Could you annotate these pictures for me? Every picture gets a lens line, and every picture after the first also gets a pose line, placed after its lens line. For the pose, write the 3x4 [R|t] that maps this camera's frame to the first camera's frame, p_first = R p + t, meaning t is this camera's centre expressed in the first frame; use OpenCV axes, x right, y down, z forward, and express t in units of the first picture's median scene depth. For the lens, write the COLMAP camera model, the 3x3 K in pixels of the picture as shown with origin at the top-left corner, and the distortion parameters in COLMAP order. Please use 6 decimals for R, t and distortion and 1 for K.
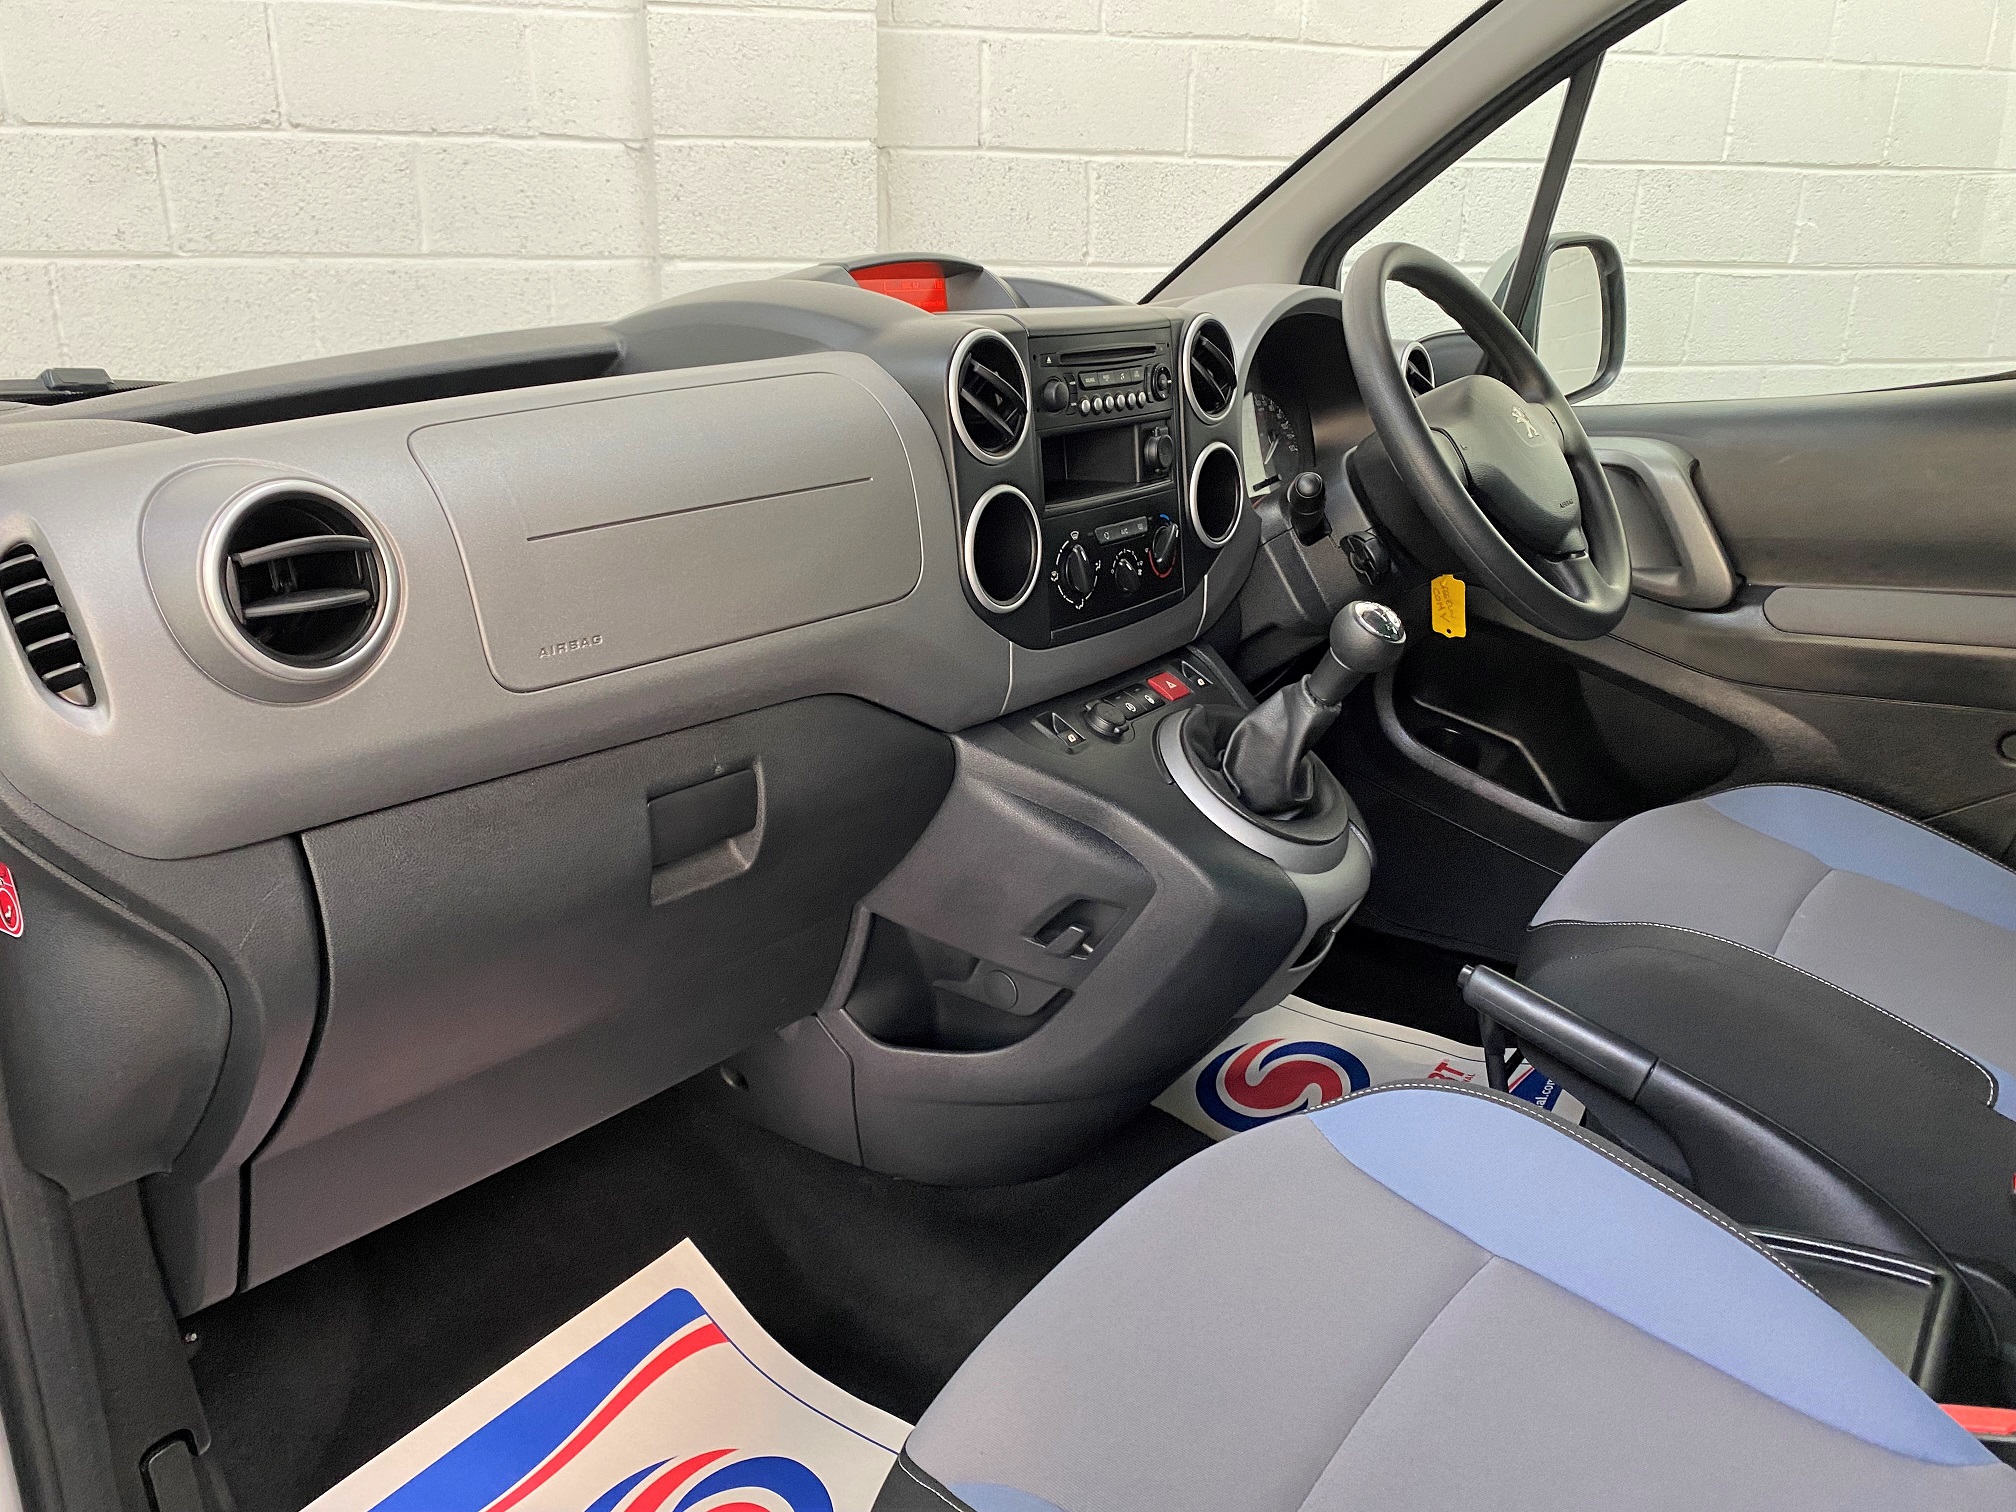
lens RADIAL K [[1547.5, 0, 992.1], [0, 1547.5, 753.9], [0, 0, 1]] dist [0.019229, -0.006371]
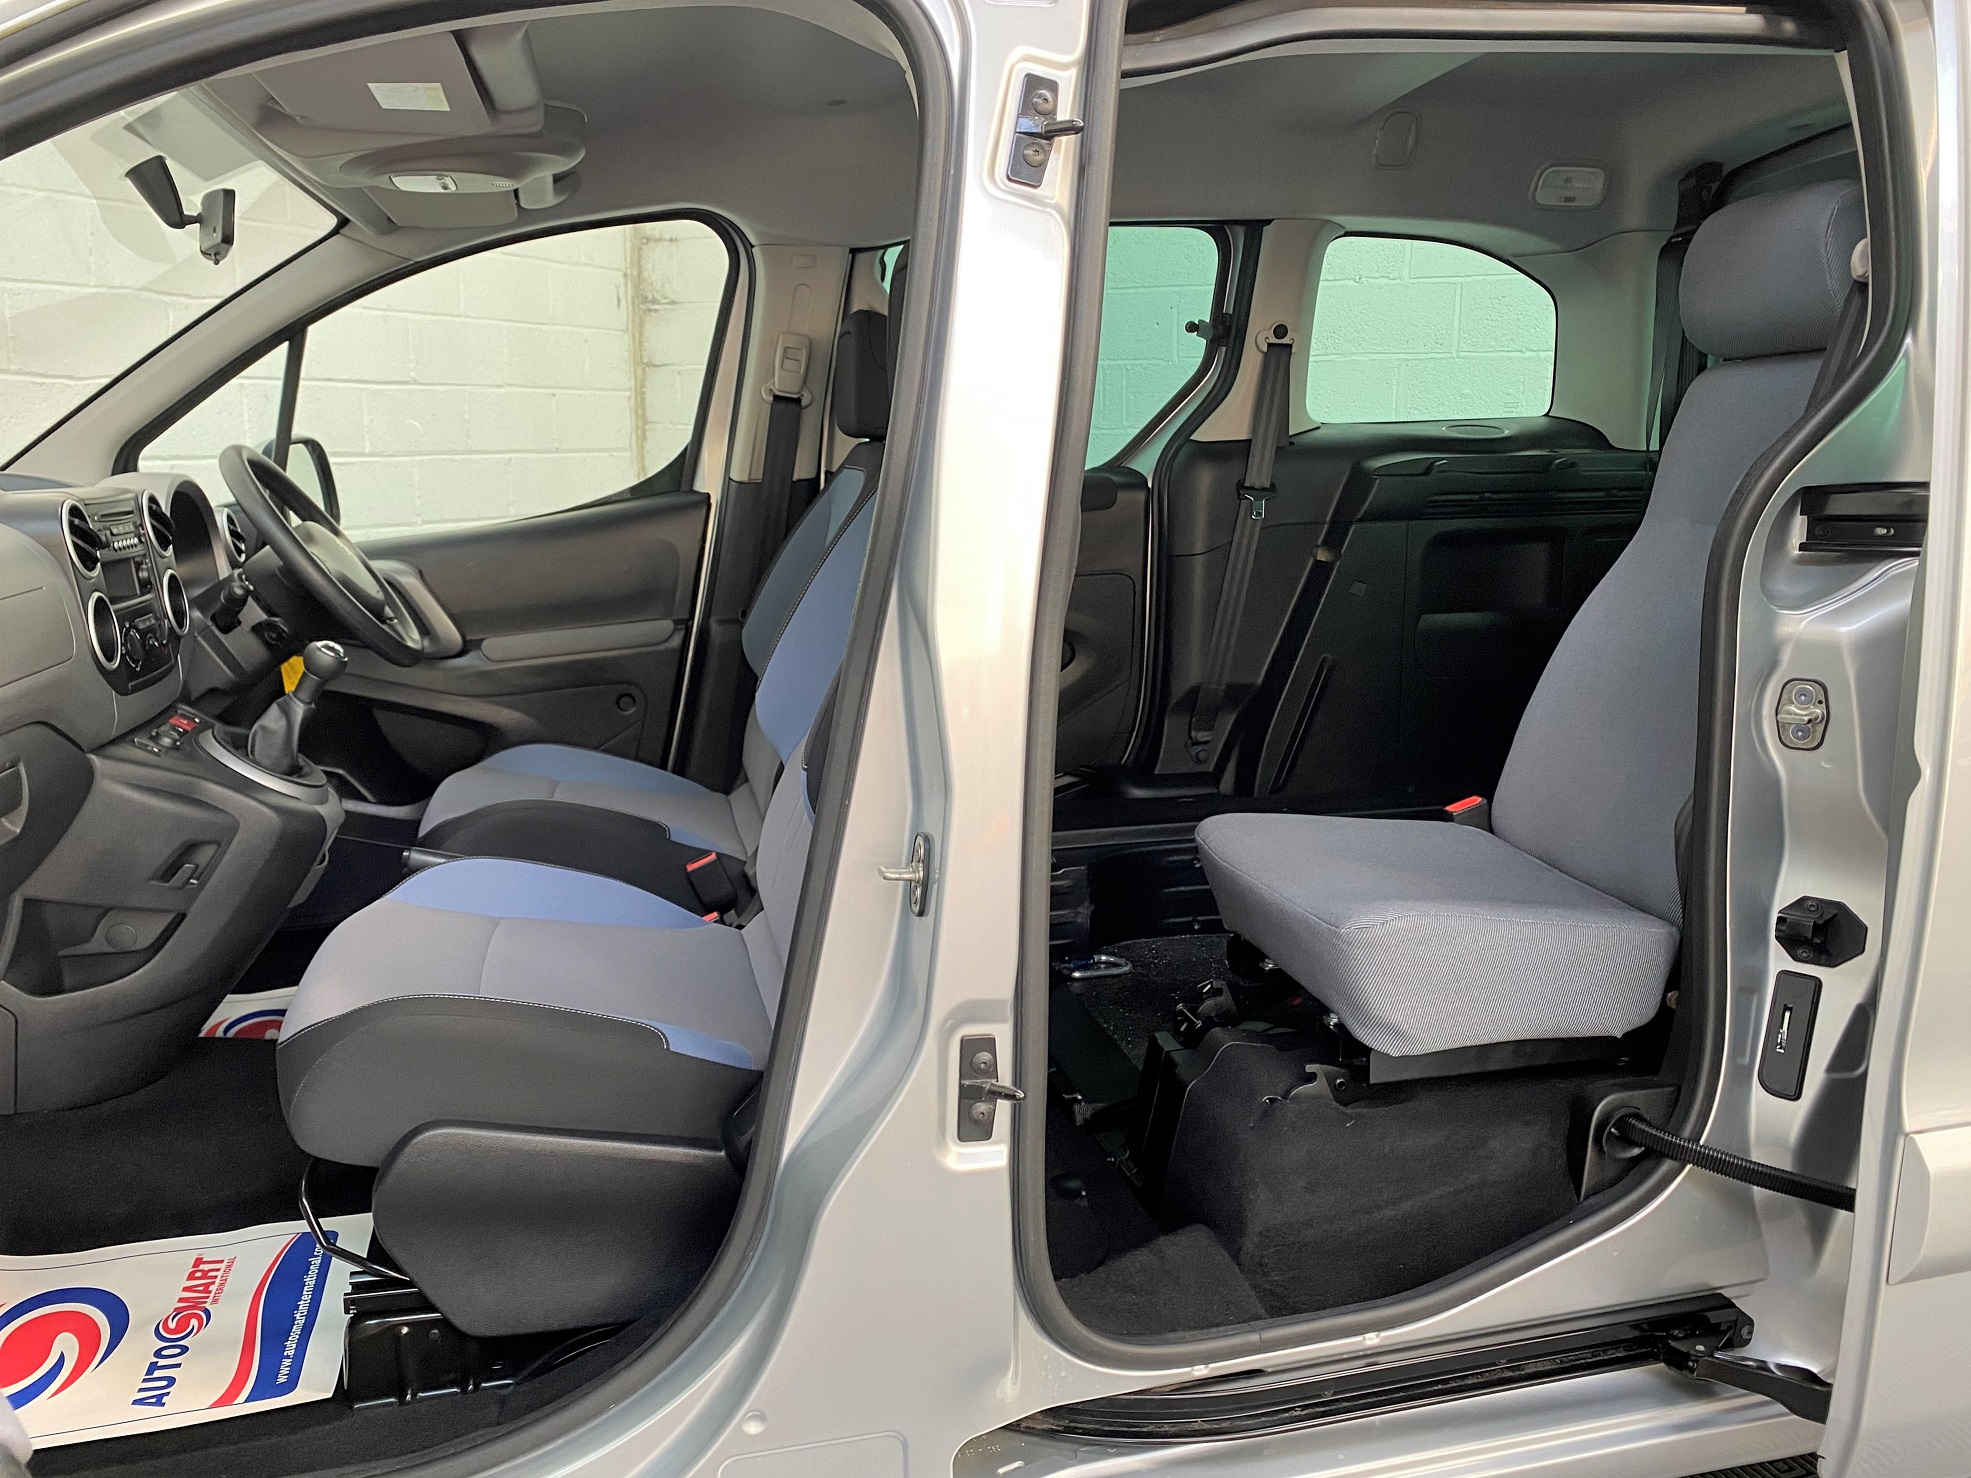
lens RADIAL K [[1555.9, 0, 980.4], [0, 1555.9, 732.9], [0, 0, 1]] dist [0.003100, -0.005321]
pose [[0.641945, -0.158169, 0.750259, -0.507360], [0.252788, 0.967443, -0.012338, 0.174849], [-0.723882, 0.197577, 0.661029, -0.564296]]
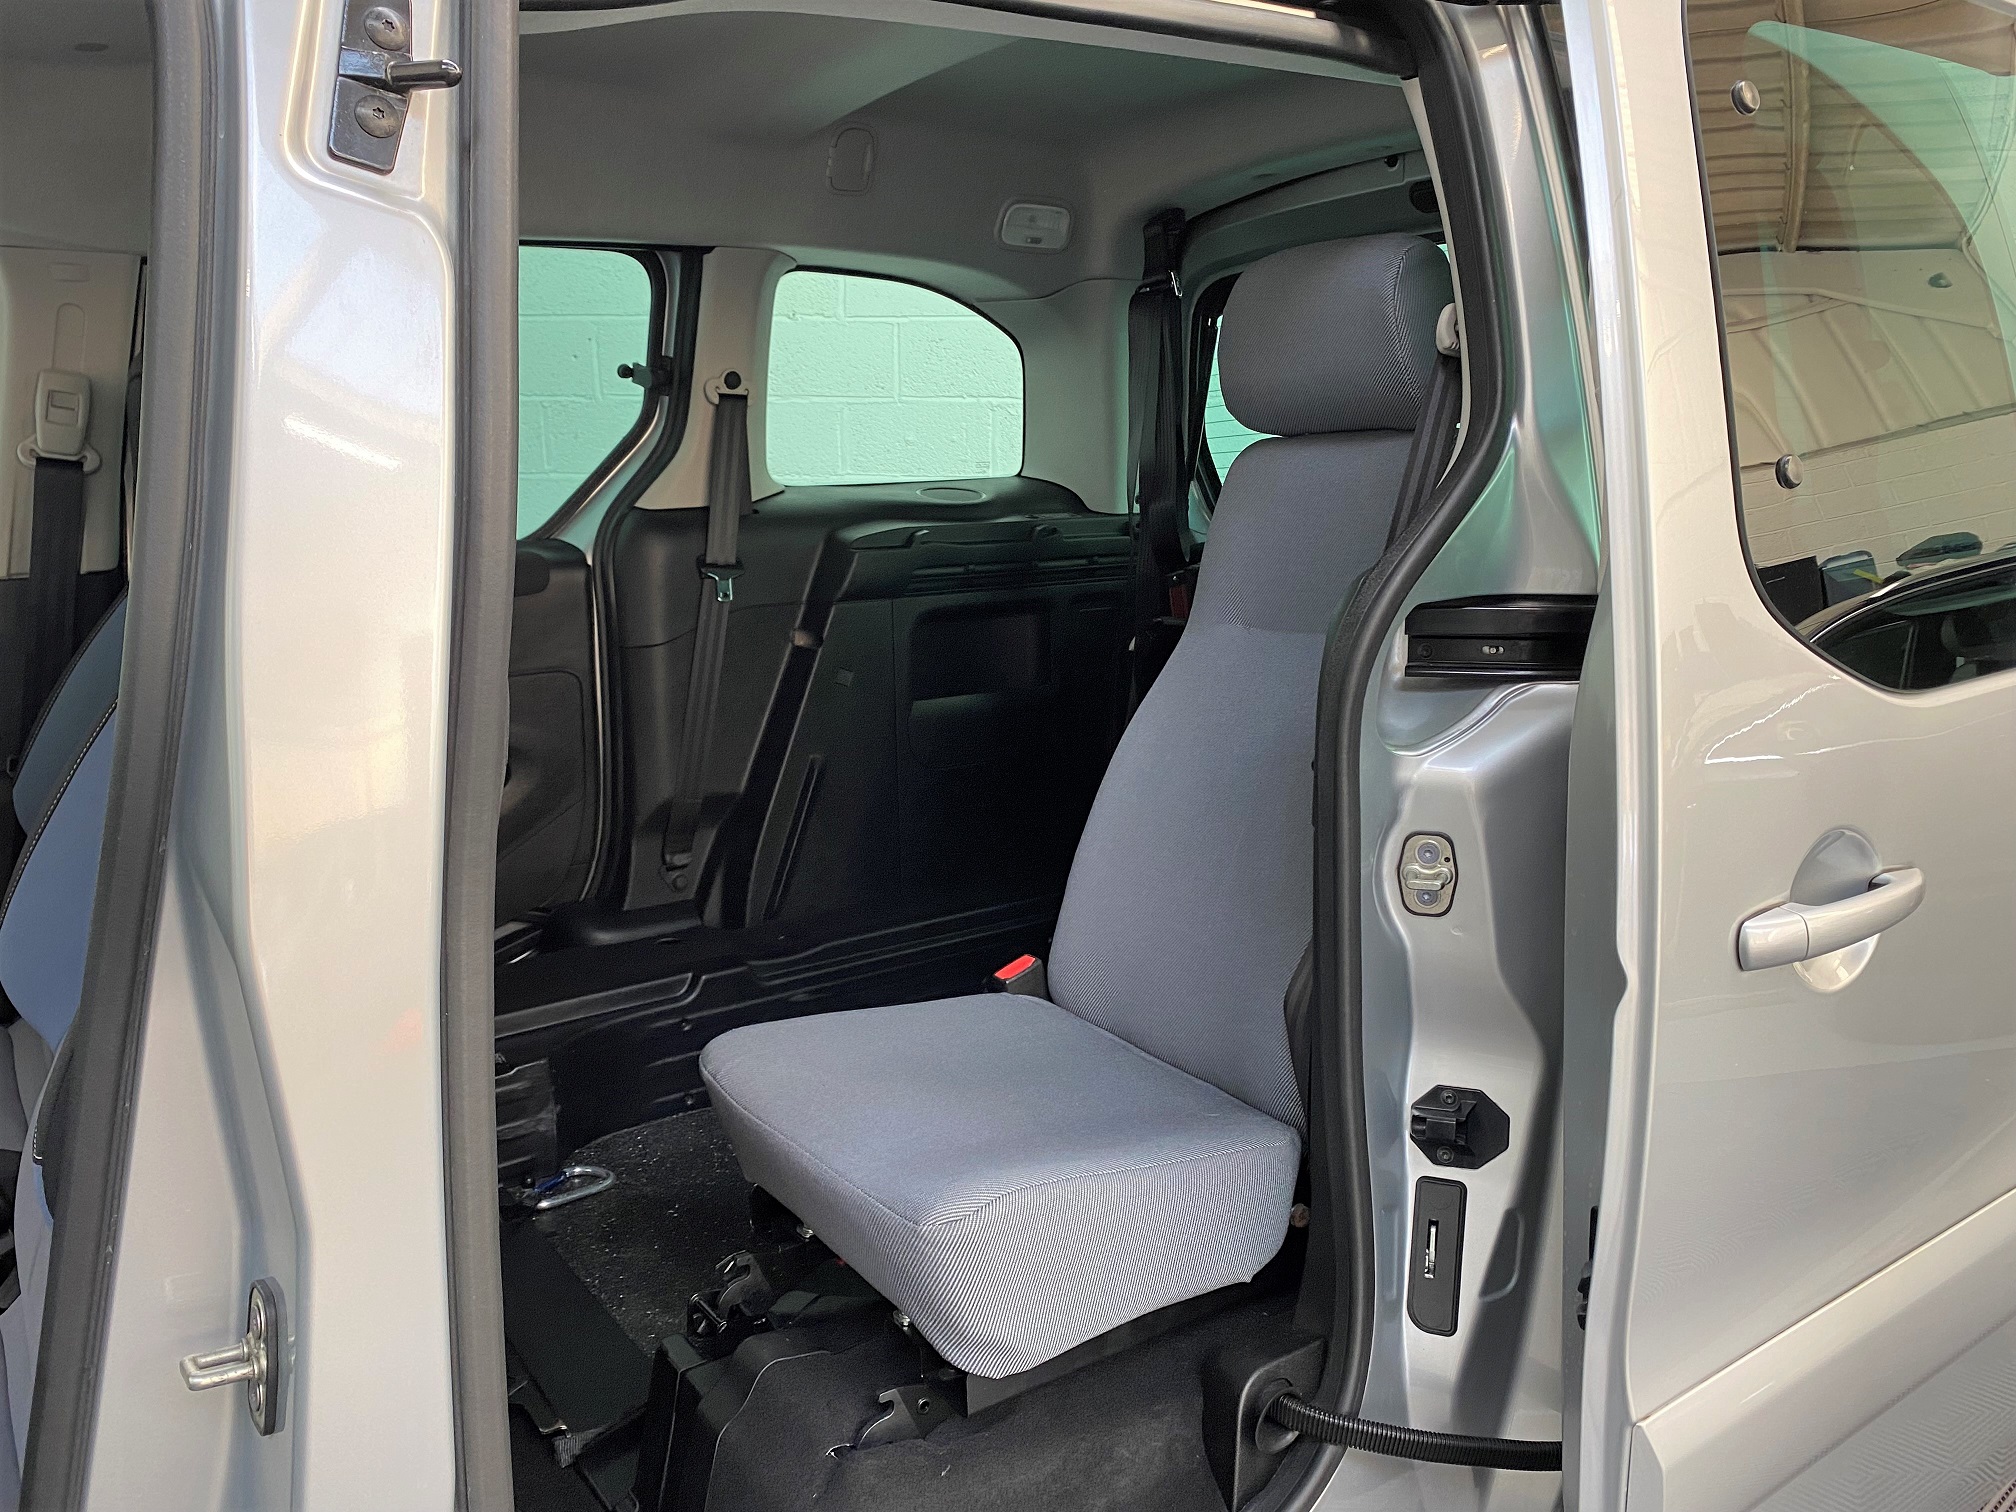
lens RADIAL K [[1517.9, 0, 995.1], [0, 1517.9, 767.6], [0, 0, 1]] dist [0.091979, -0.143874]
pose [[0.319557, -0.200784, 0.926050, -0.204262], [0.307116, 0.946484, 0.099236, 0.063838], [-0.896417, 0.252693, 0.364119, -0.370316]]
